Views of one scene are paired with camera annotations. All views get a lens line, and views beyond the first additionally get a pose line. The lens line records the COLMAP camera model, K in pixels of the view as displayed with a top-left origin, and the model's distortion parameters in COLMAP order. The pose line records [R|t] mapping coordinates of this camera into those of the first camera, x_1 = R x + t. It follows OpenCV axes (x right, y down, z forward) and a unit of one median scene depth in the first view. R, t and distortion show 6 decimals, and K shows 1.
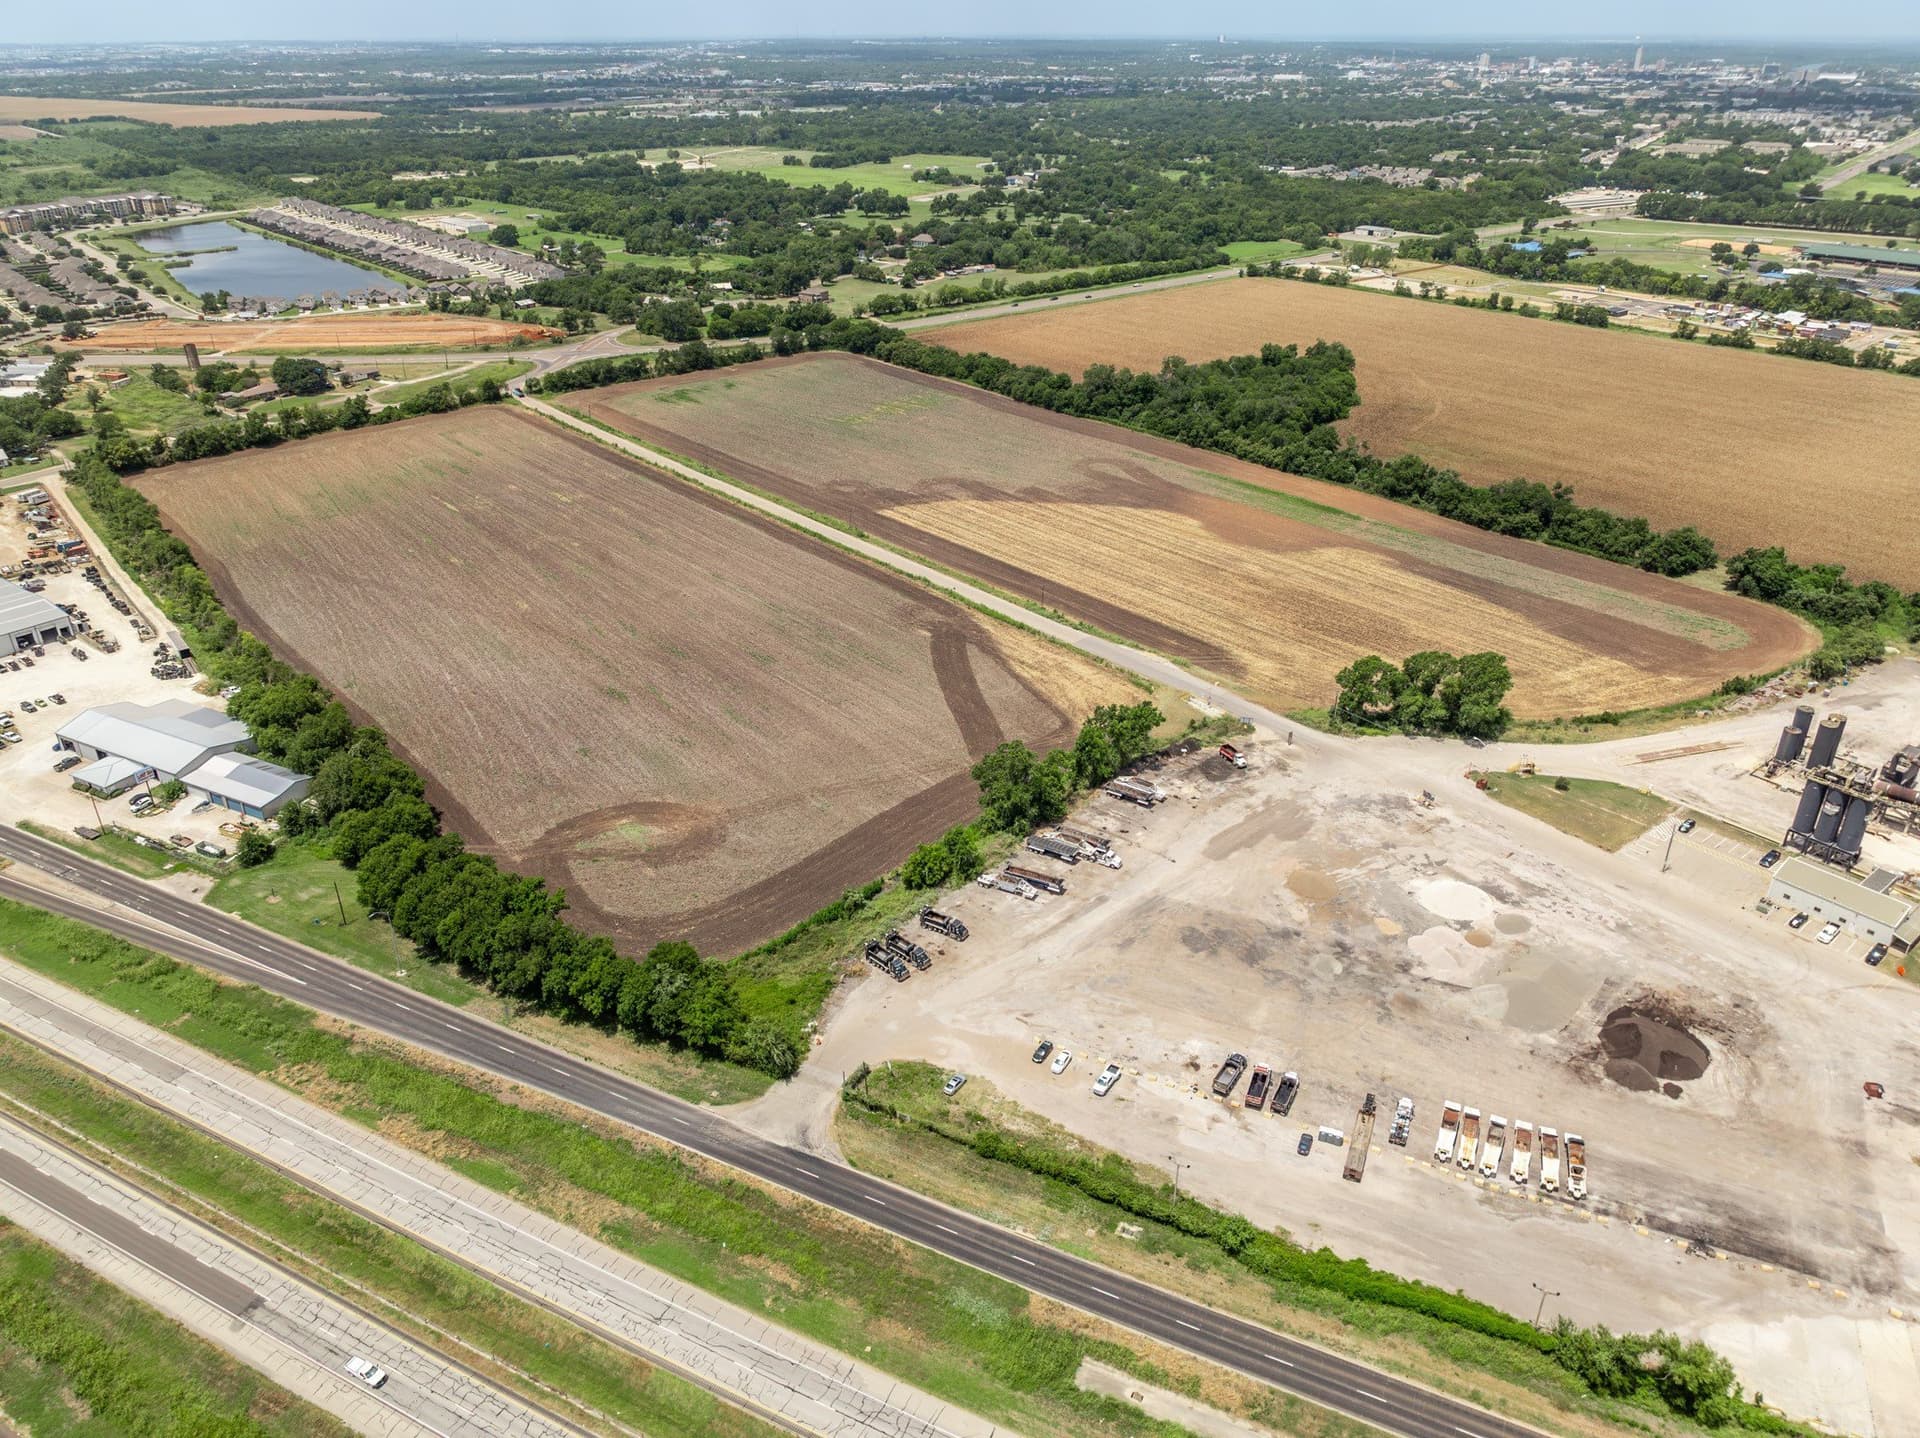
lens RADIAL K [[1345.2, 0, 960.9], [0, 1345.2, 709.0], [0, 0, 1]] dist [-0.032988, 0.022783]
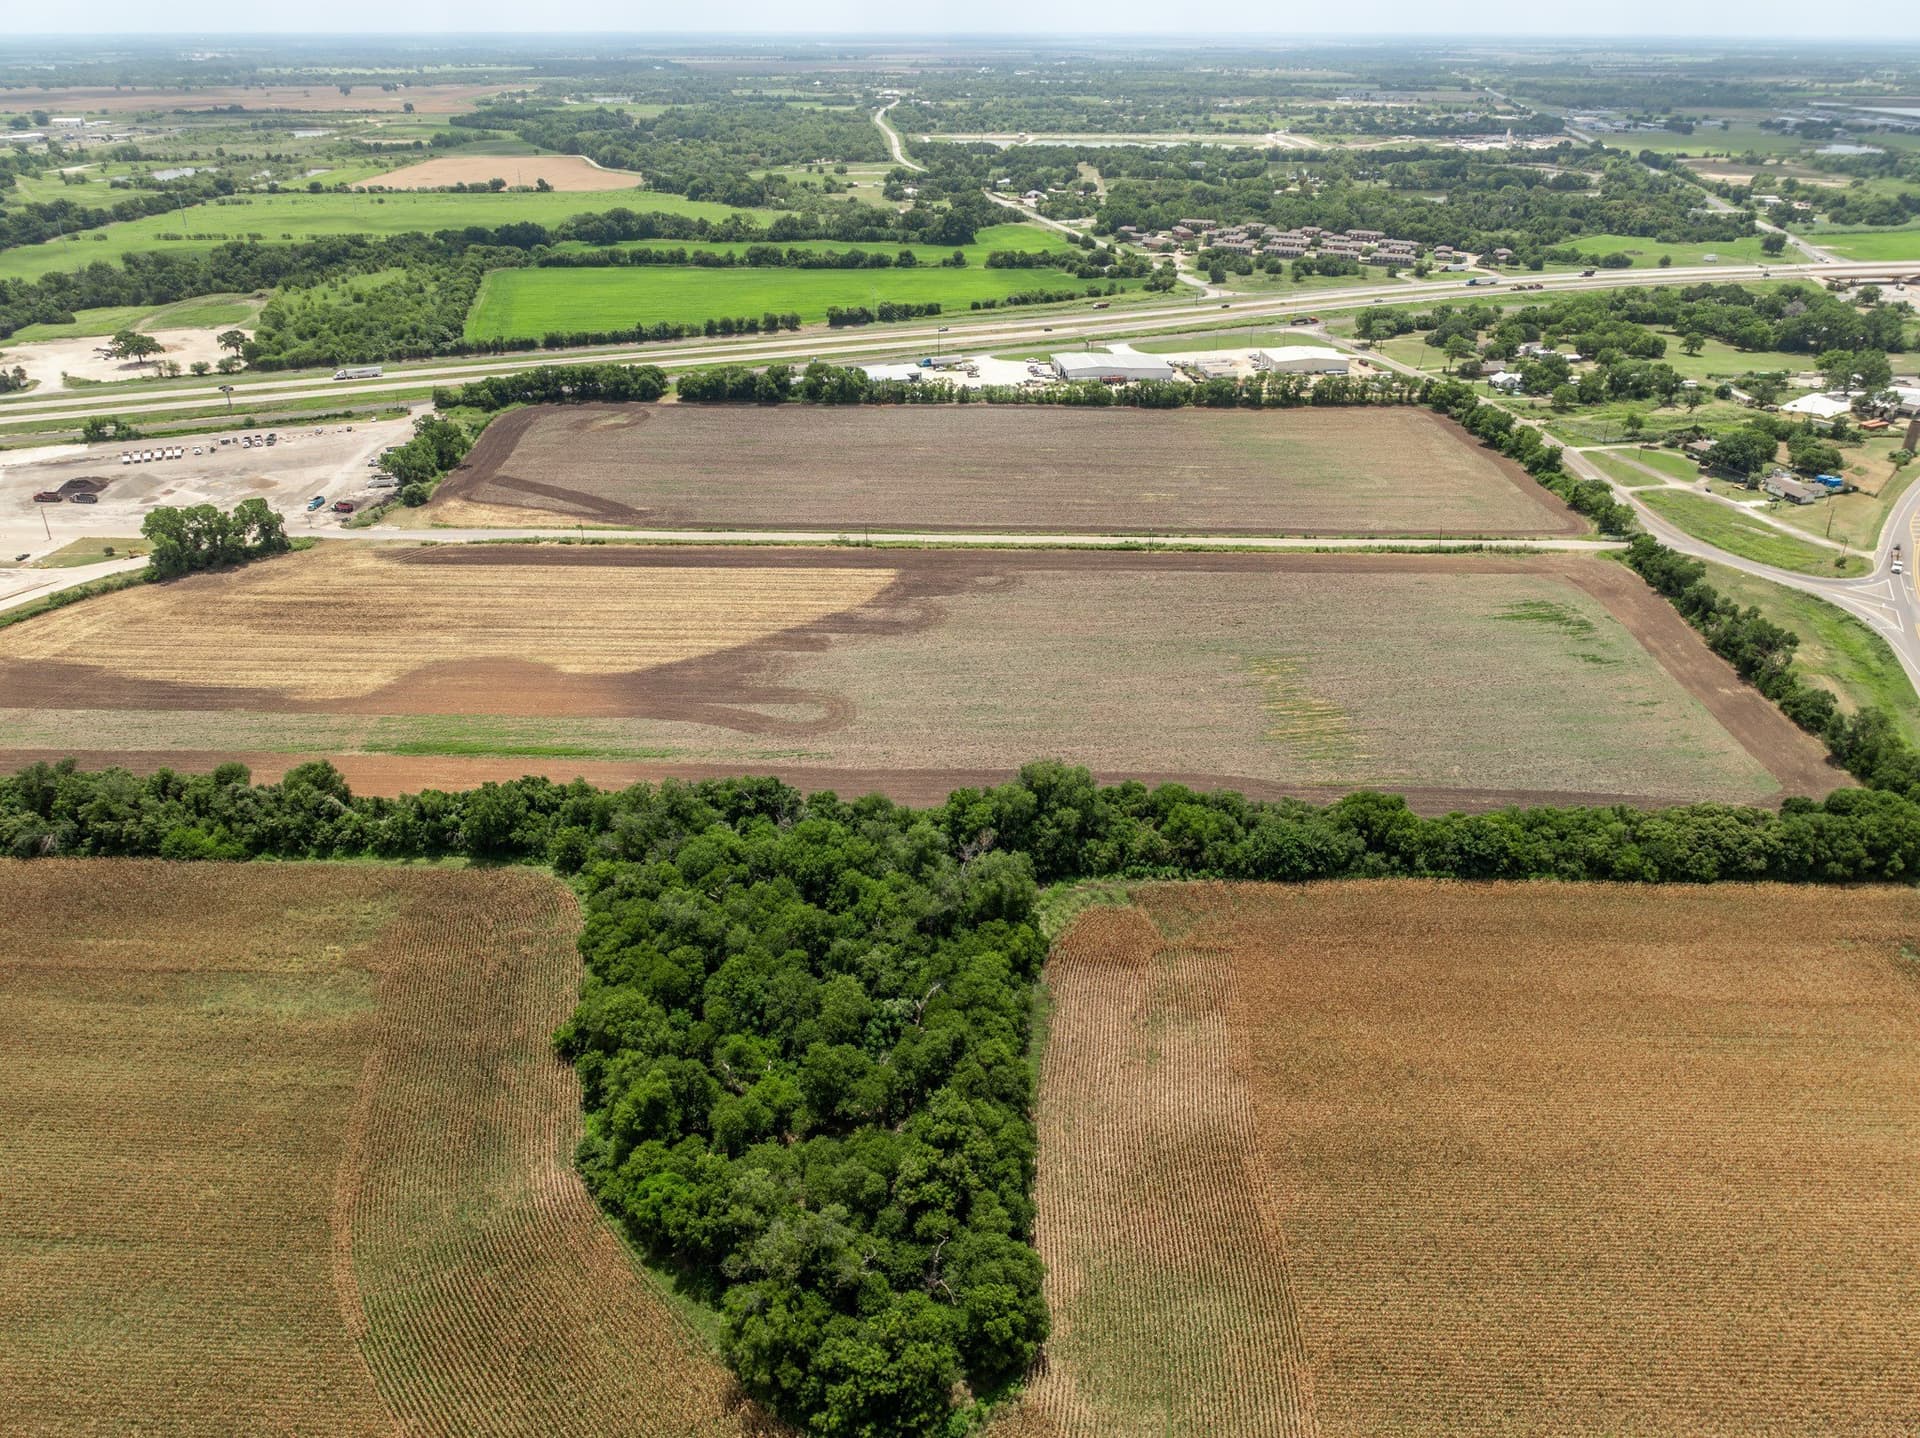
lens RADIAL K [[1345.2, 0, 960.9], [0, 1345.2, 709.0], [0, 0, 1]] dist [-0.032988, 0.022783]
pose [[-0.675385, 0.340712, -0.654042, 0.522151], [-0.333436, 0.649968, 0.682907, -0.709339], [0.657781, 0.679306, -0.325373, 1.382544]]
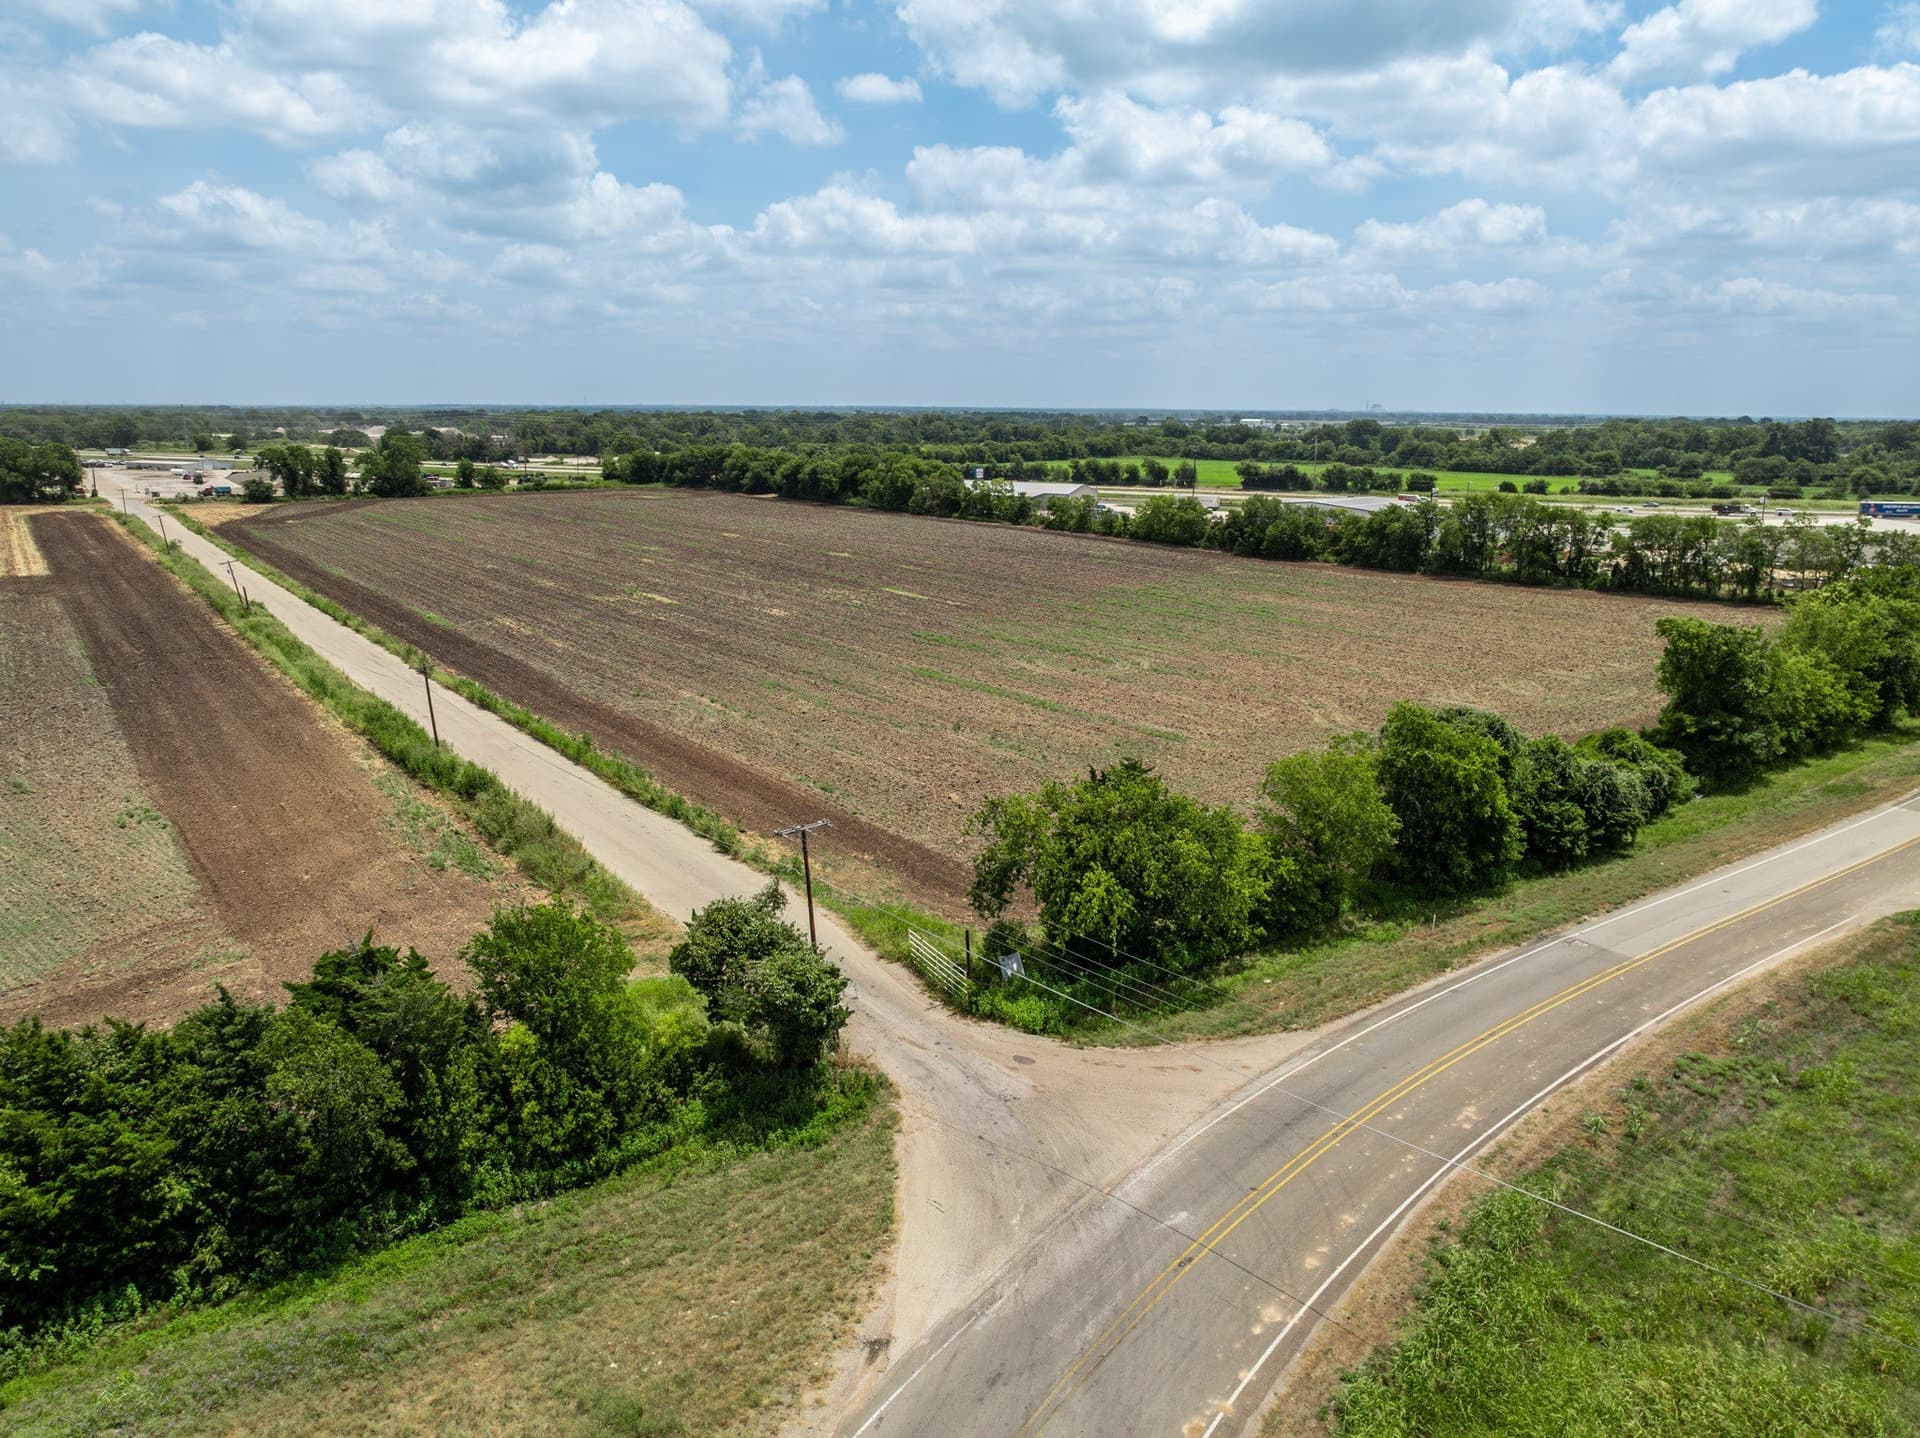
lens RADIAL K [[1331.3, 0, 961.7], [0, 1331.3, 765.8], [0, 0, 1]] dist [-0.027524, 0.008558]
pose [[-0.995746, -0.024840, 0.088731, -0.447349], [0.040978, 0.743132, 0.667889, -0.408372], [-0.082529, 0.668684, -0.738953, 1.384100]]
